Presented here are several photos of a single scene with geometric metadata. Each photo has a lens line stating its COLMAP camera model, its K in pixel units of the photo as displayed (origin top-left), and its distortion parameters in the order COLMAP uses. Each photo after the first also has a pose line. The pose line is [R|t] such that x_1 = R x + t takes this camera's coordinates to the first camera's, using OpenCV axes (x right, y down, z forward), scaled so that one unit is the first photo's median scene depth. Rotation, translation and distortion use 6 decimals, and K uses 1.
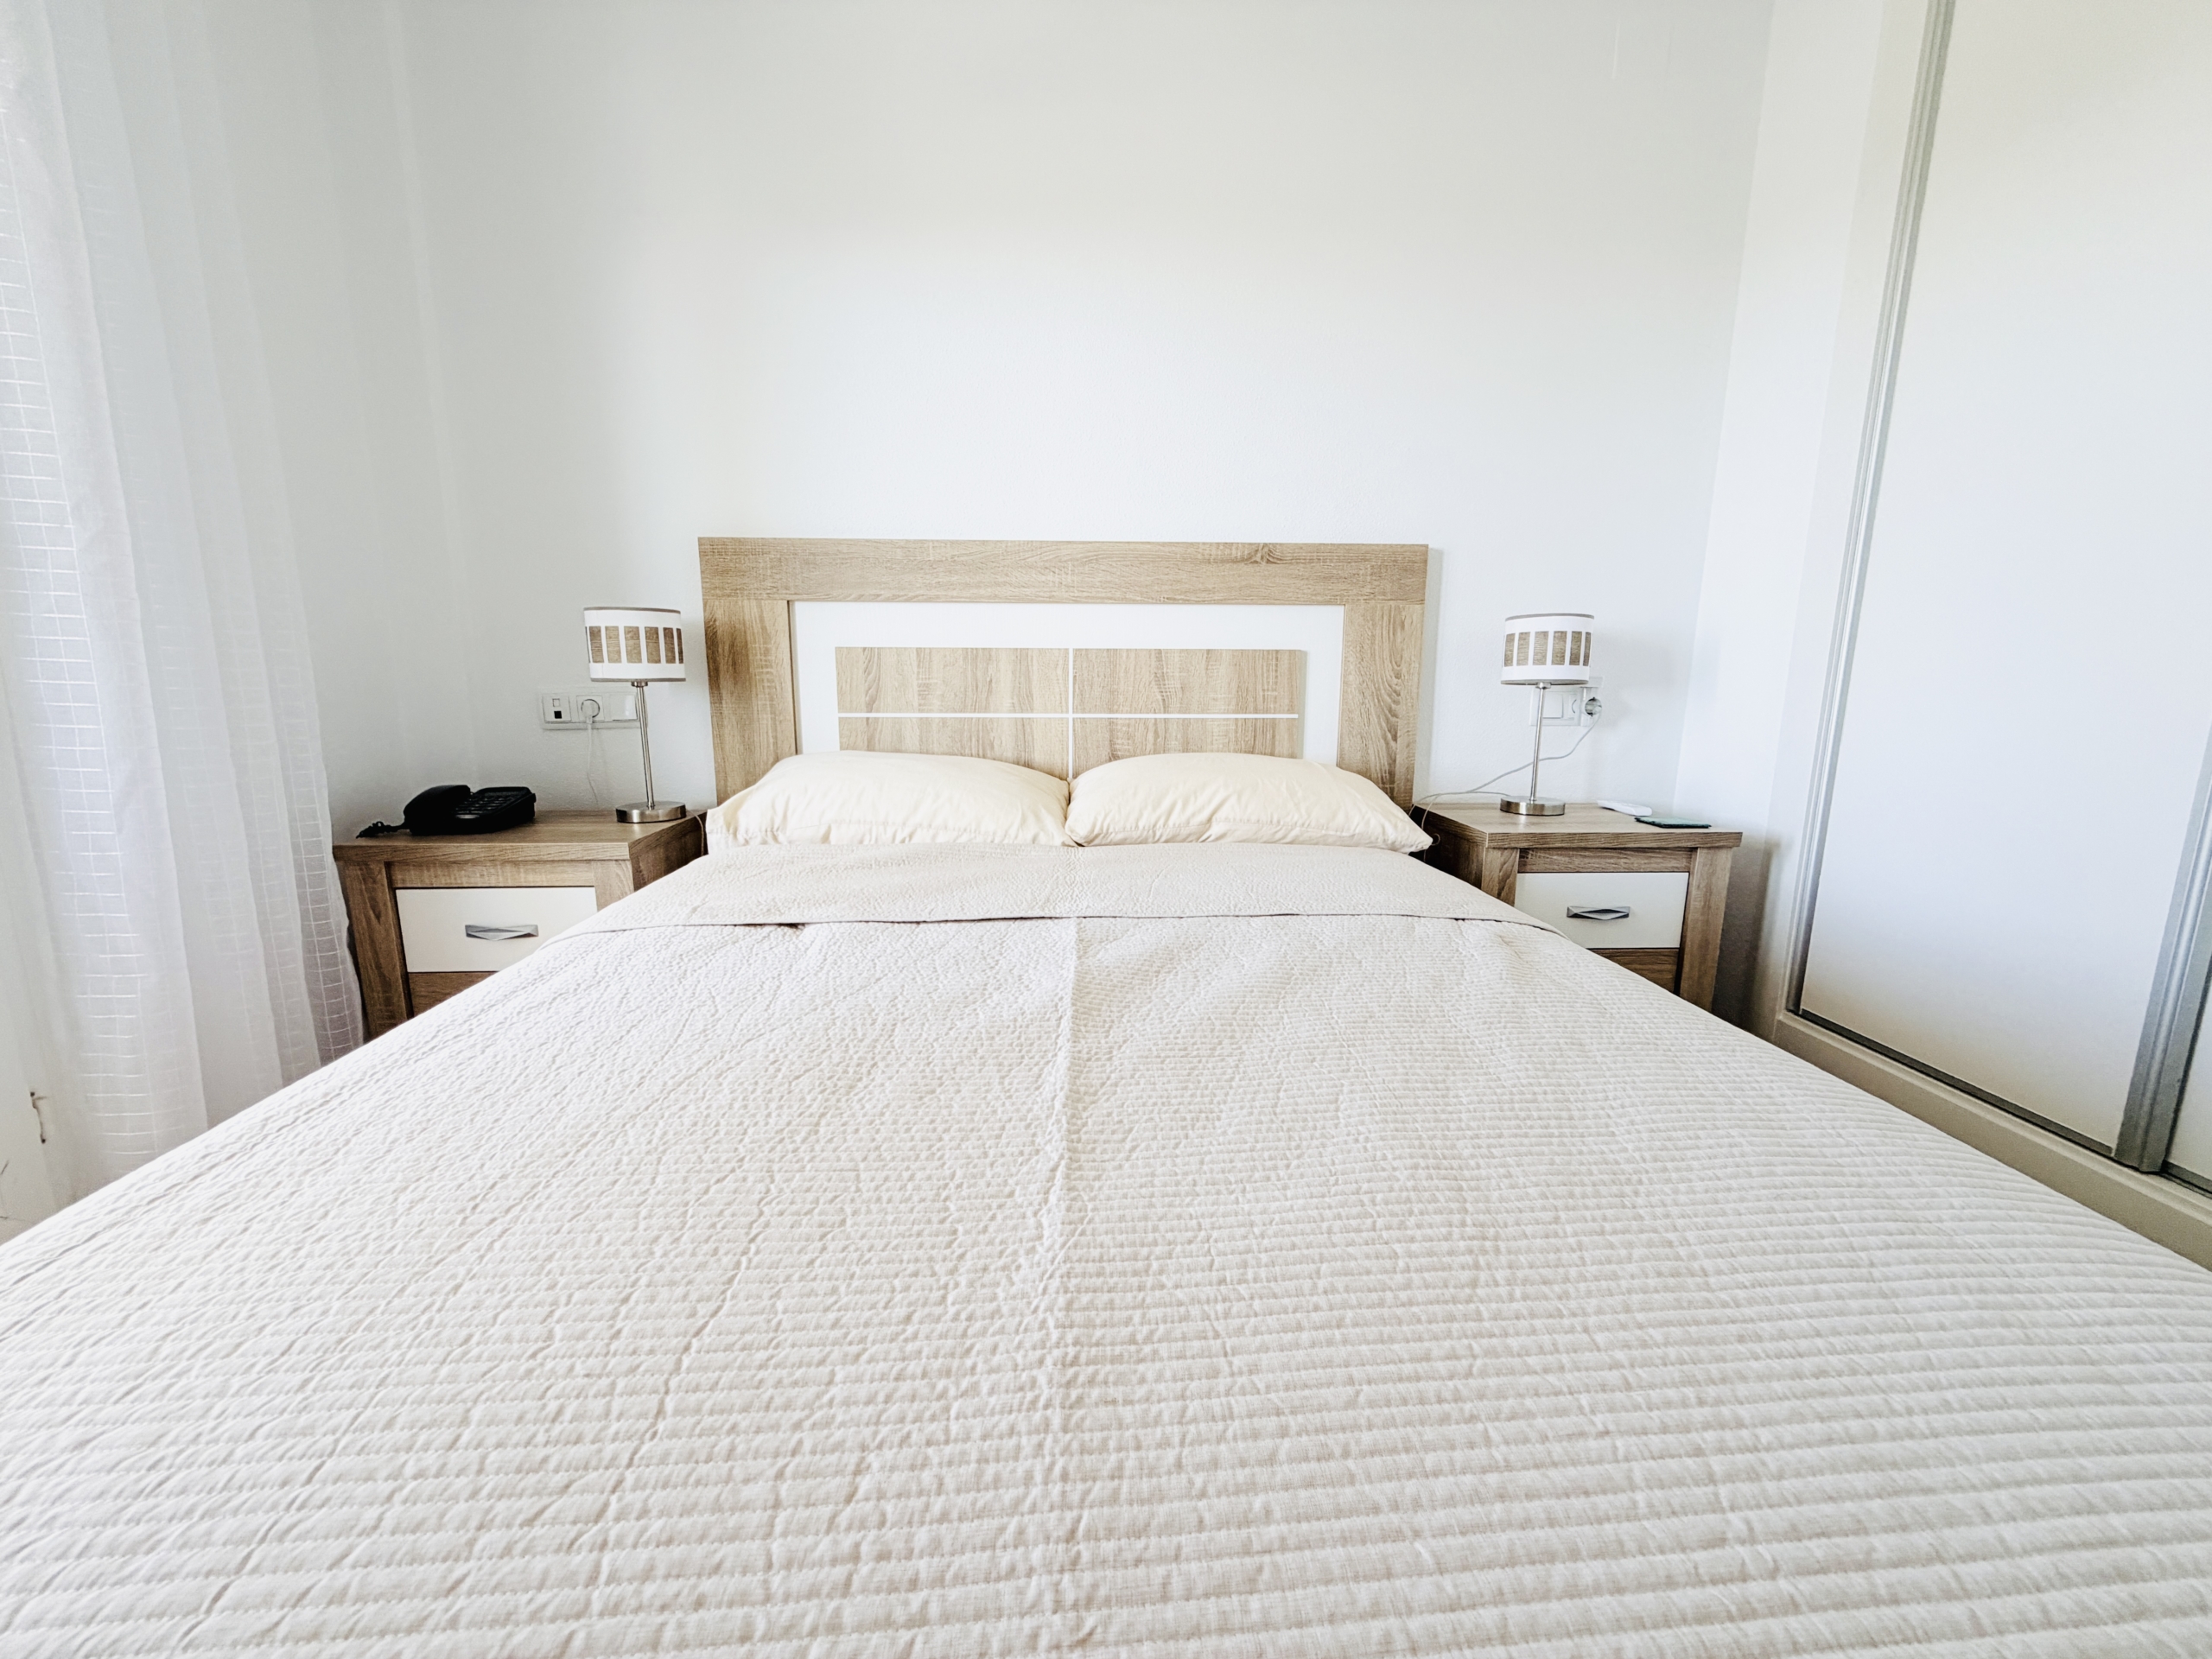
lens RADIAL K [[881.0, 0, 1108.4], [0, 881.0, 823.6], [0, 0, 1]] dist [0.000403, 0.000231]
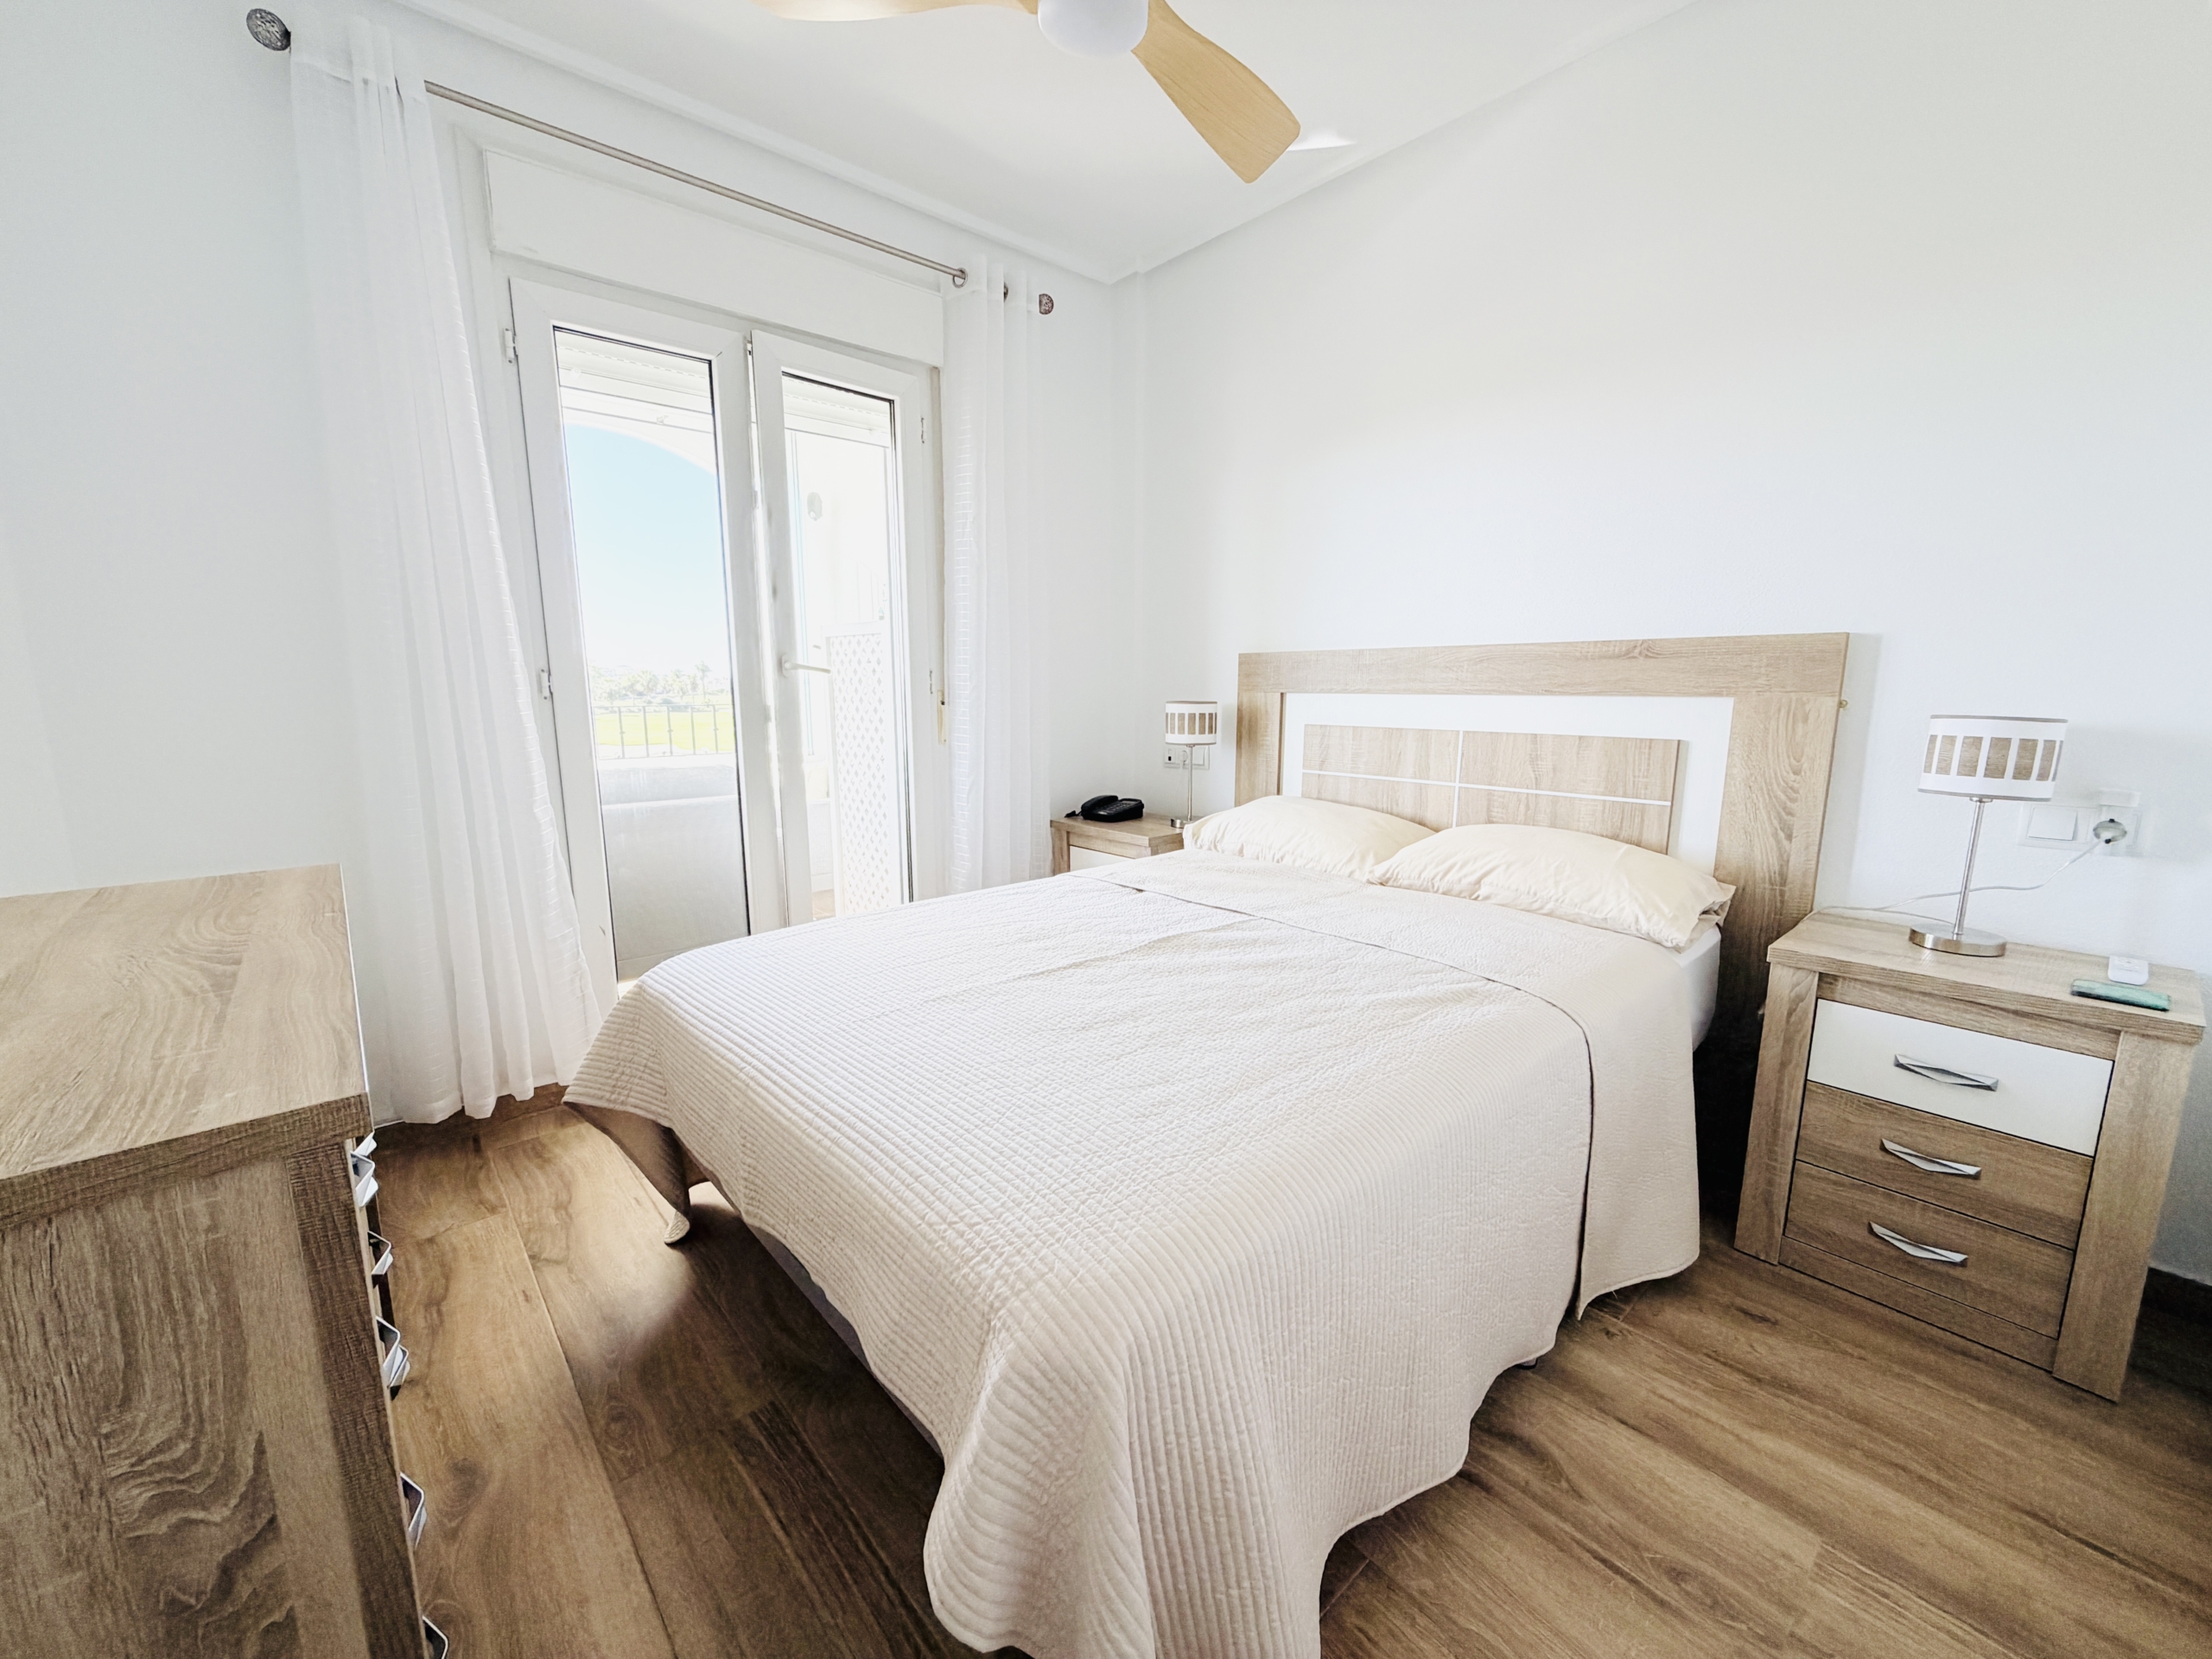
lens RADIAL K [[881.0, 0, 1096.9], [0, 881.0, 835.5], [0, 0, 1]] dist [0.000403, 0.000231]
pose [[0.617001, 0.130990, -0.775984, 0.635828], [-0.131108, 0.989379, 0.062766, -0.066162], [0.775964, 0.063011, 0.627622, -0.165334]]
